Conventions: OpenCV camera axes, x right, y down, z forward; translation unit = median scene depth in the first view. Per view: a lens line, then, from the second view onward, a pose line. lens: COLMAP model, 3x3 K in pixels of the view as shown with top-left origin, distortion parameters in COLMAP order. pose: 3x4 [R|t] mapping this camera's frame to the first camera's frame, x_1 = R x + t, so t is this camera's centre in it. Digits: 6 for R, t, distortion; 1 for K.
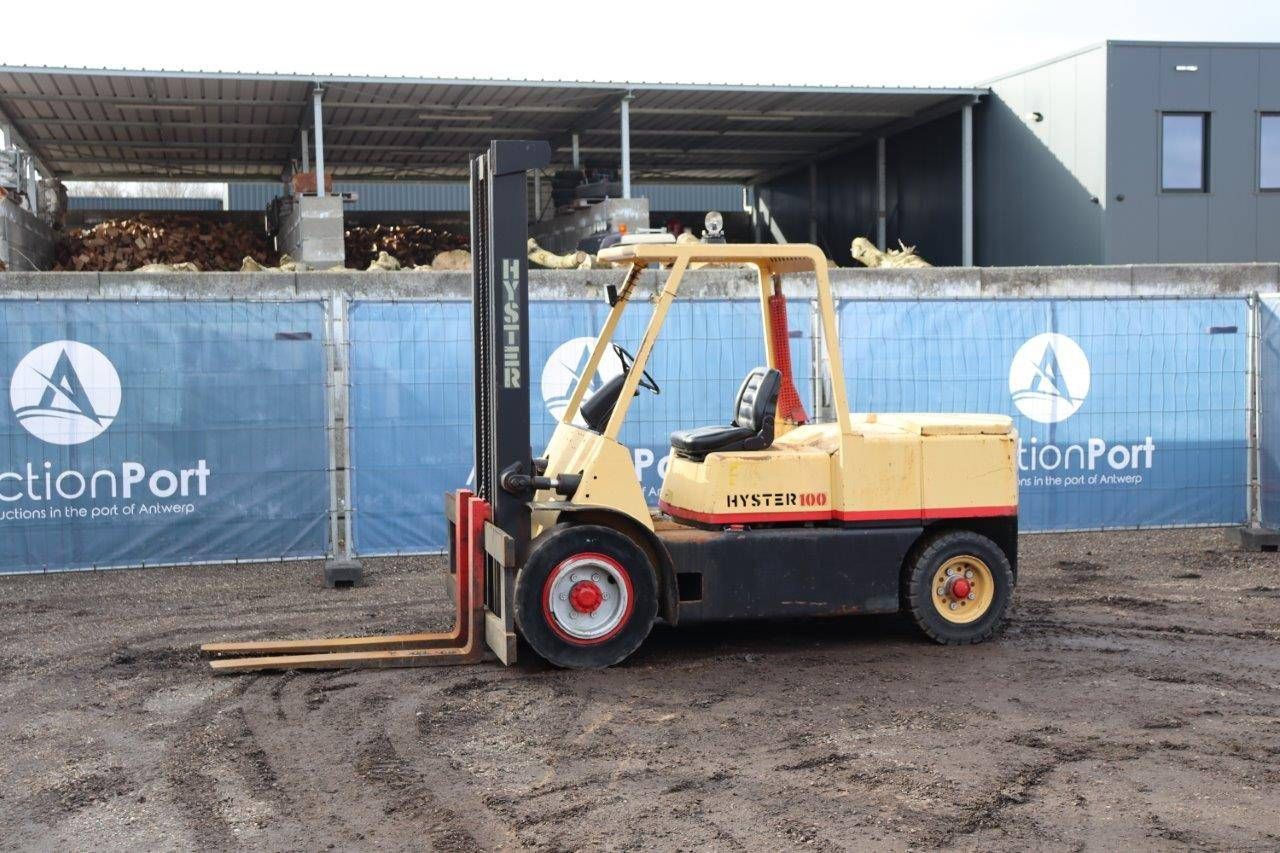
lens RADIAL K [[1576.9, 0, 613.6], [0, 1576.9, 424.4], [0, 0, 1]] dist [0.025951, 0.075504]
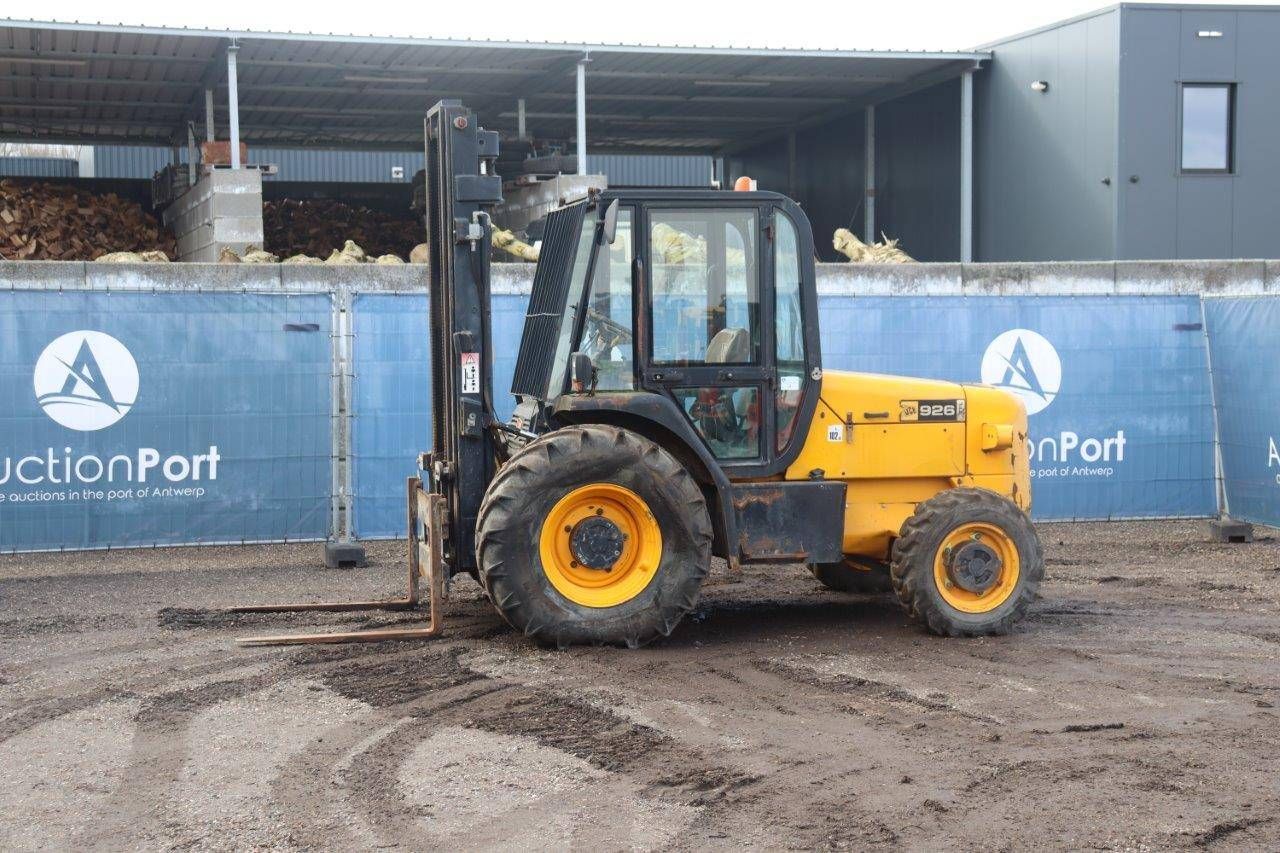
lens RADIAL K [[1462.6, 0, 638.4], [0, 1462.6, 400.7], [0, 0, 1]] dist [0.117781, 0.028584]
pose [[0.999800, 0.004898, 0.019414, 0.022644], [-0.004745, 0.999957, -0.007926, -0.008964], [-0.019452, 0.007832, 0.999780, 0.161796]]
